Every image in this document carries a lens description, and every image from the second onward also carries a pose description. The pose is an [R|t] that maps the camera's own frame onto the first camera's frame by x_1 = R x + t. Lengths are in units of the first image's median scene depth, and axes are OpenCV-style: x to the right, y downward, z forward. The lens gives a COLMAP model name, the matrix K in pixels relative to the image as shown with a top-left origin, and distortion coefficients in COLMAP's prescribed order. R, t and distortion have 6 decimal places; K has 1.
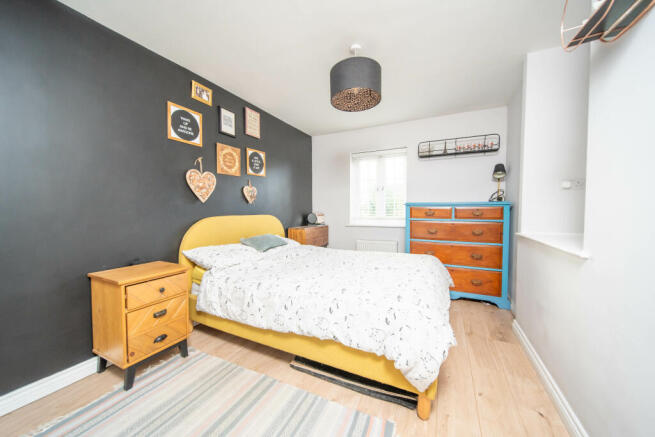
lens RADIAL K [[231.4, 0, 325.0], [0, 231.4, 216.3], [0, 0, 1]] dist [-0.001923, -0.000187]
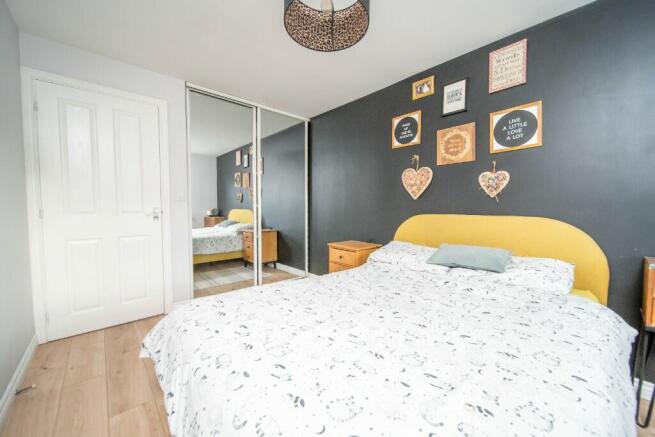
lens RADIAL K [[231.4, 0, 325.0], [0, 231.4, 216.3], [0, 0, 1]] dist [-0.001923, -0.000187]
pose [[-0.318896, 0.042057, -0.946856, 0.528383], [-0.033295, 0.997901, 0.055538, -0.027696], [0.947205, 0.049236, -0.316827, 0.901327]]
